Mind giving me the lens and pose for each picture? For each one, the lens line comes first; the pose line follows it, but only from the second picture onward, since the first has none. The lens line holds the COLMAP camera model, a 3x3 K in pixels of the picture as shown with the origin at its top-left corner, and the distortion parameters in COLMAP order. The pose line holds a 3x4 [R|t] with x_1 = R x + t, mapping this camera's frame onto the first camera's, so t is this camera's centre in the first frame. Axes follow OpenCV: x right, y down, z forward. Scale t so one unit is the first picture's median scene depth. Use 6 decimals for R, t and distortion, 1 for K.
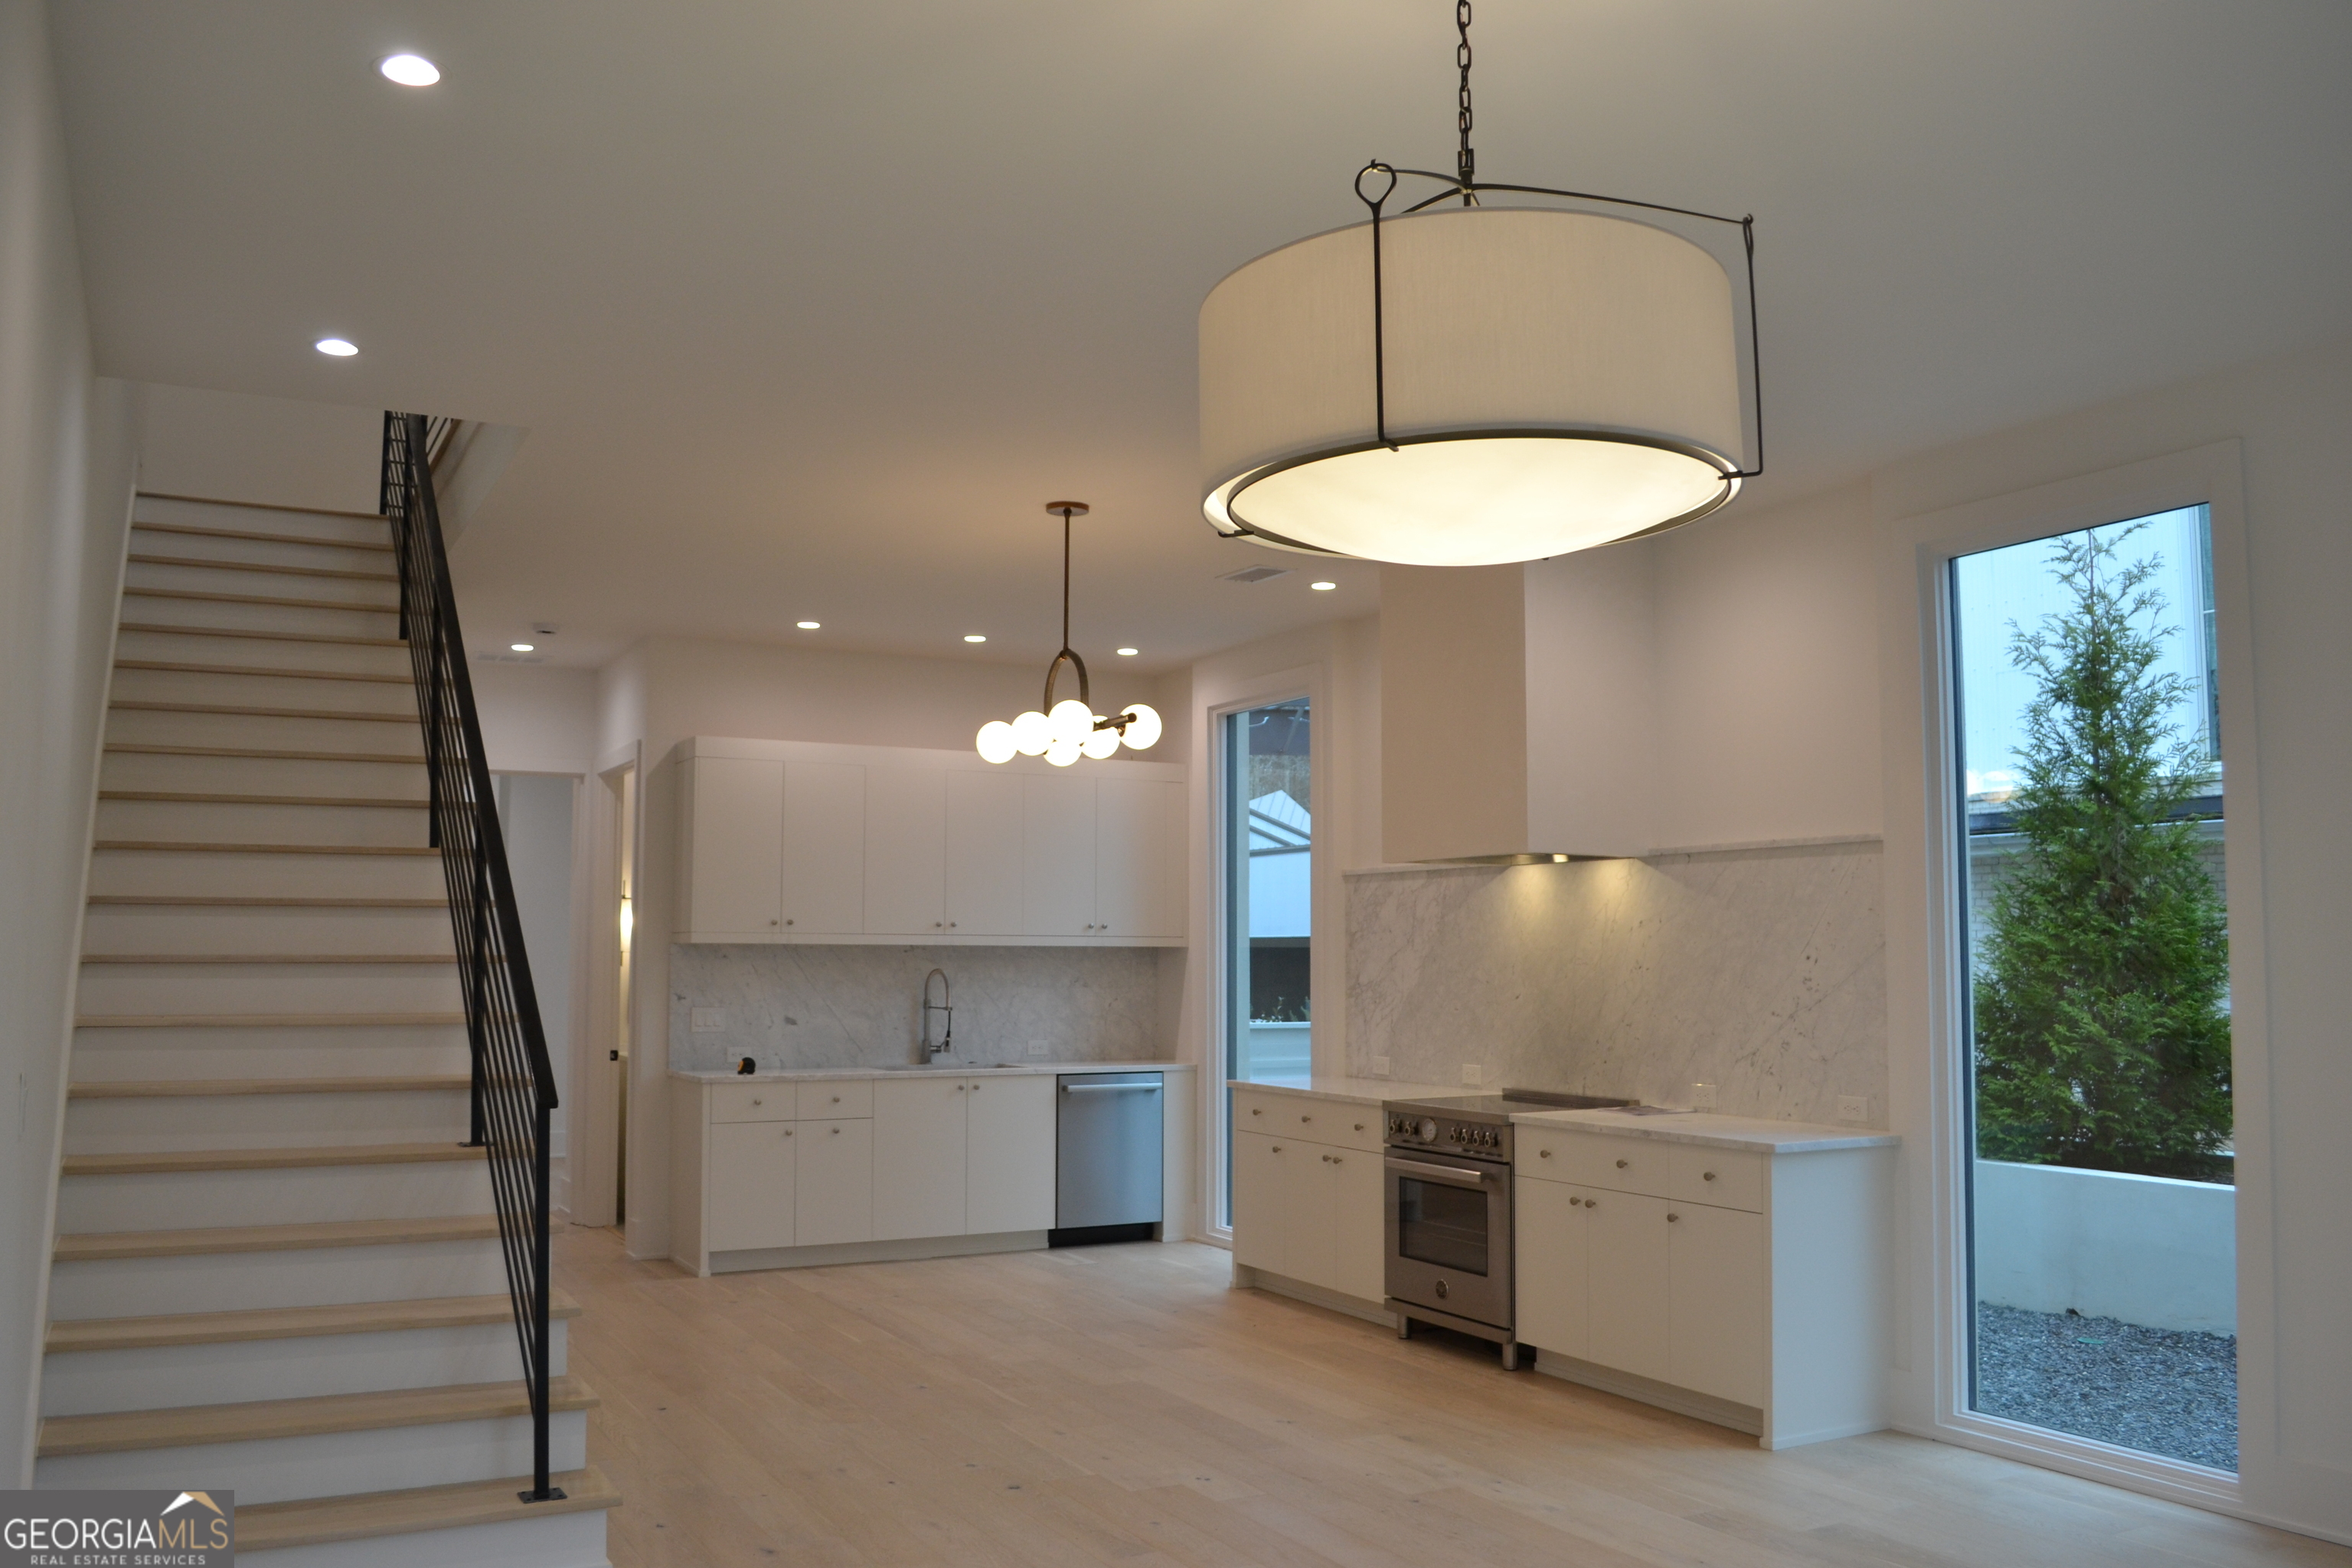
lens RADIAL K [[1889.5, 0, 1174.0], [0, 1889.5, 811.1], [0, 0, 1]] dist [-0.042901, 0.001401]
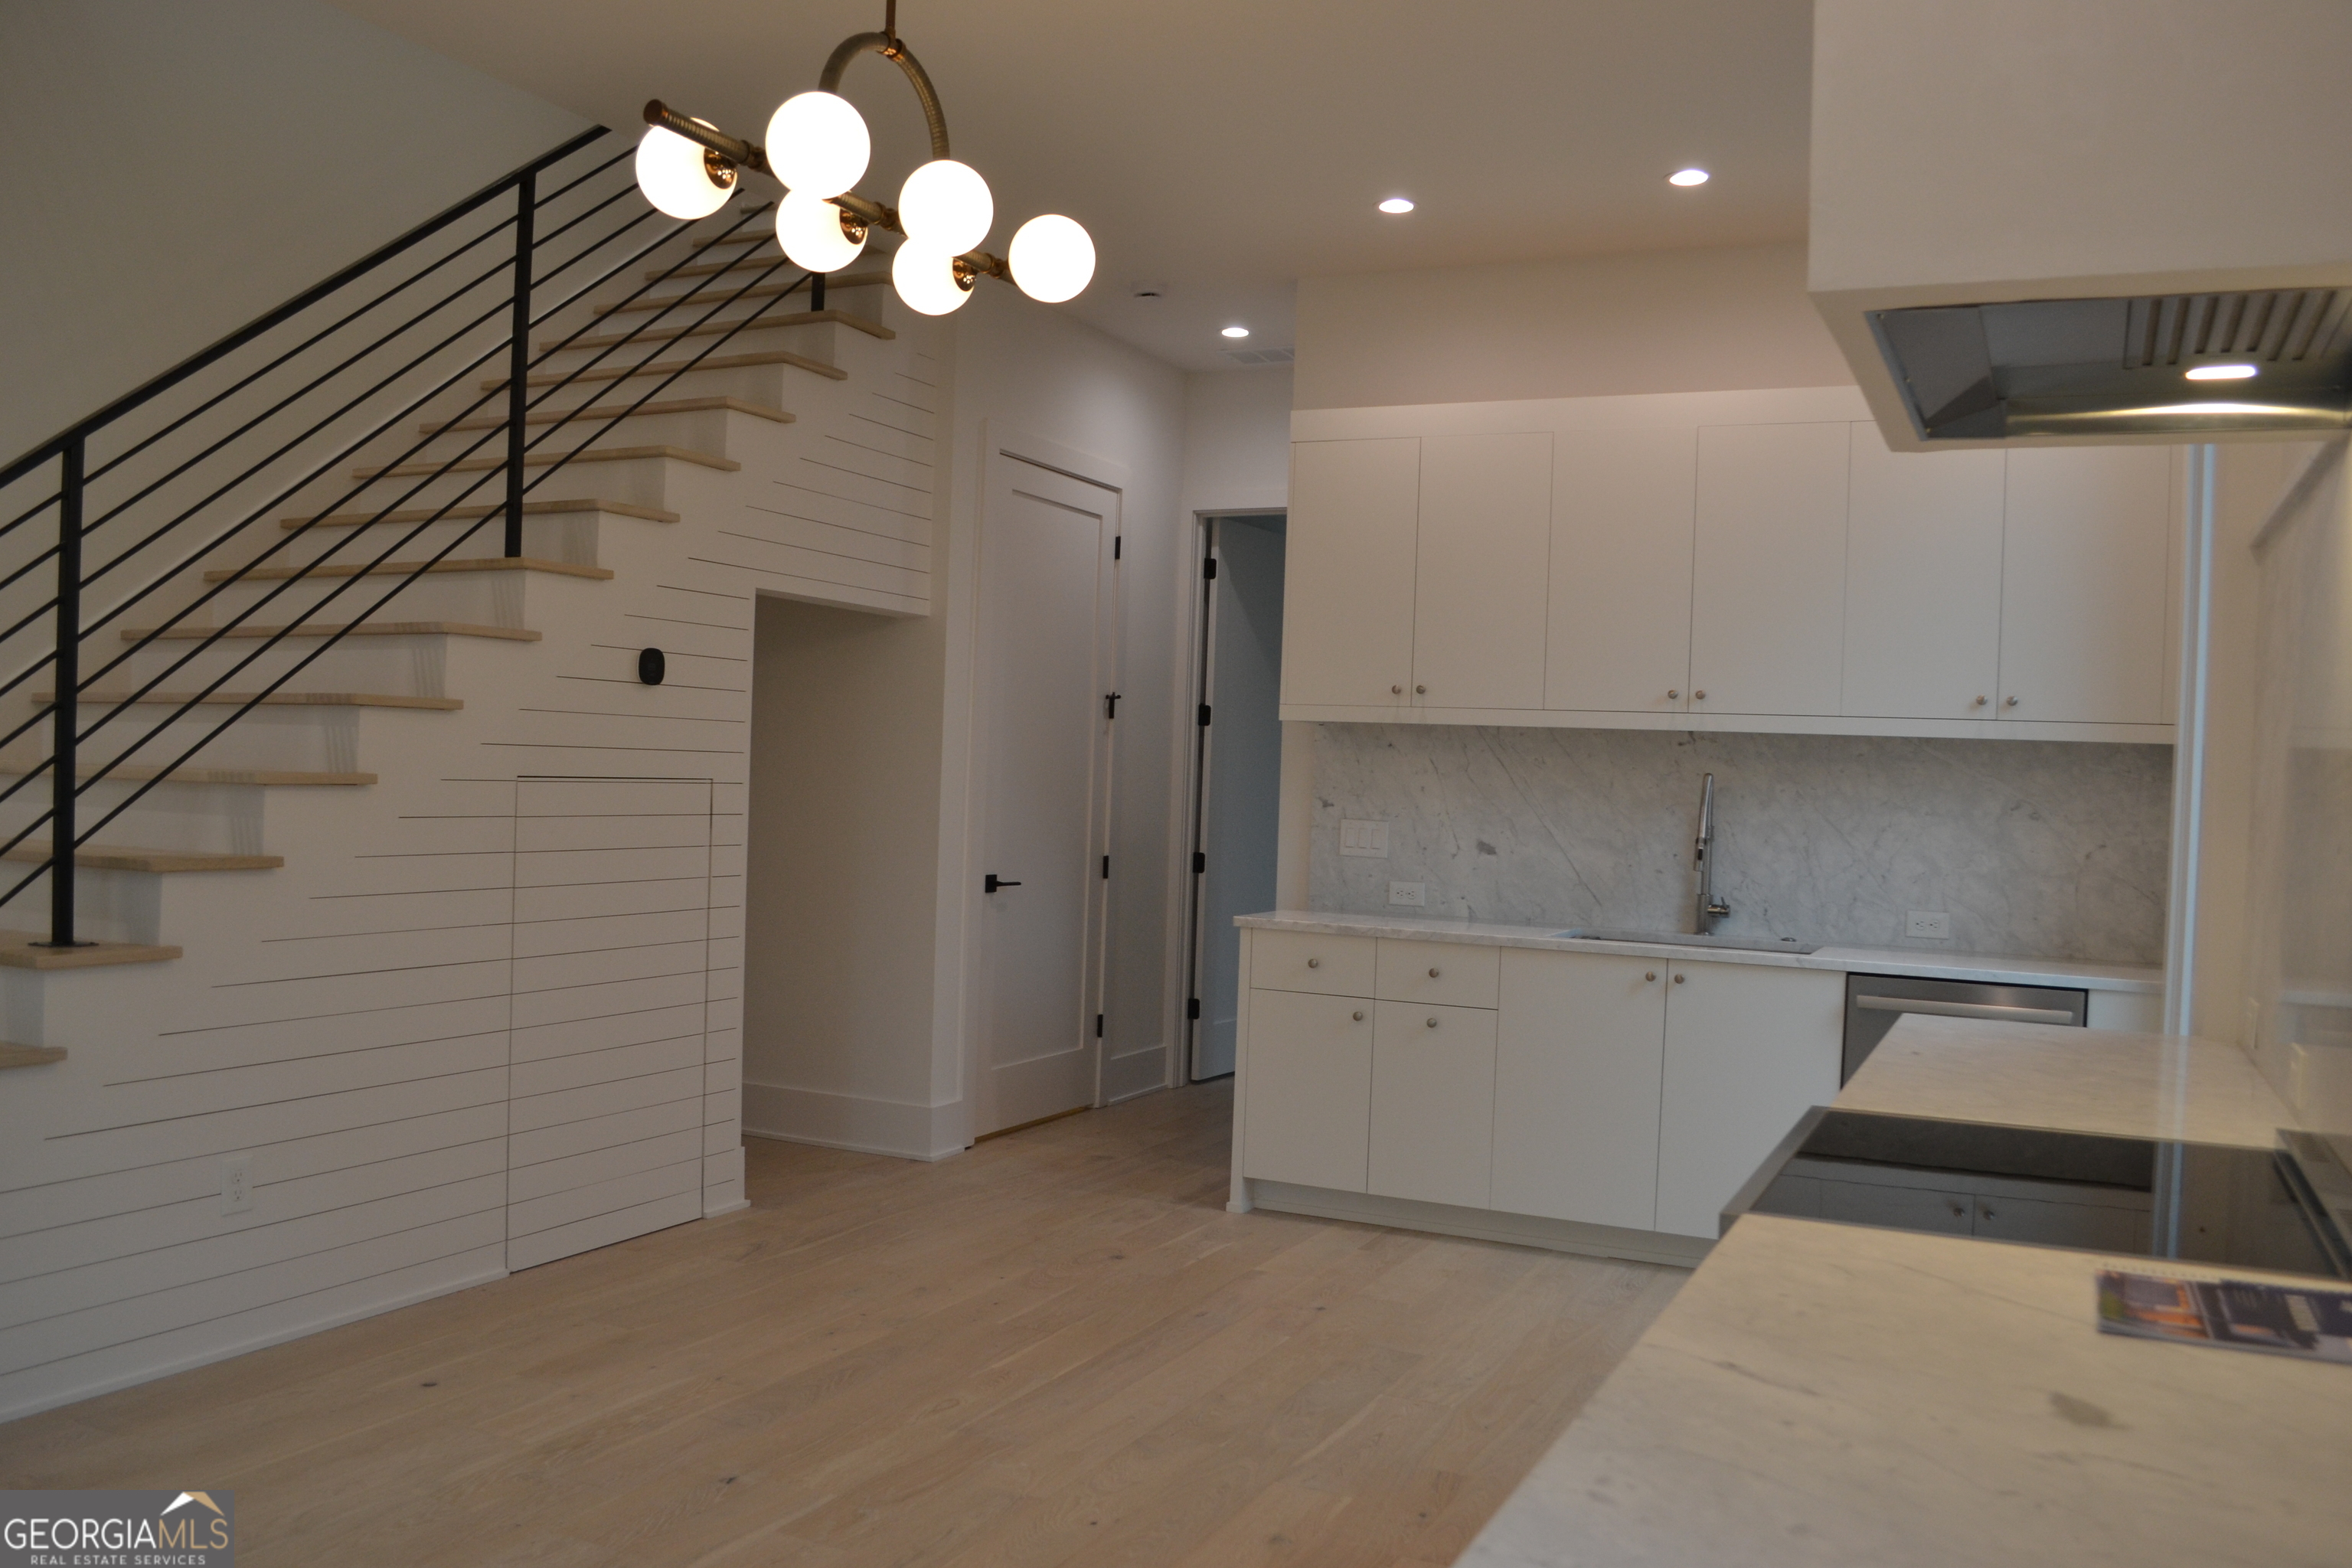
lens RADIAL K [[1889.5, 0, 1174.0], [0, 1889.5, 811.1], [0, 0, 1]] dist [-0.042901, 0.001401]
pose [[0.596691, 0.036311, -0.801649, 0.248445], [0.027455, 0.997467, 0.065617, 0.053482], [0.802001, -0.061162, 0.594183, 0.531812]]
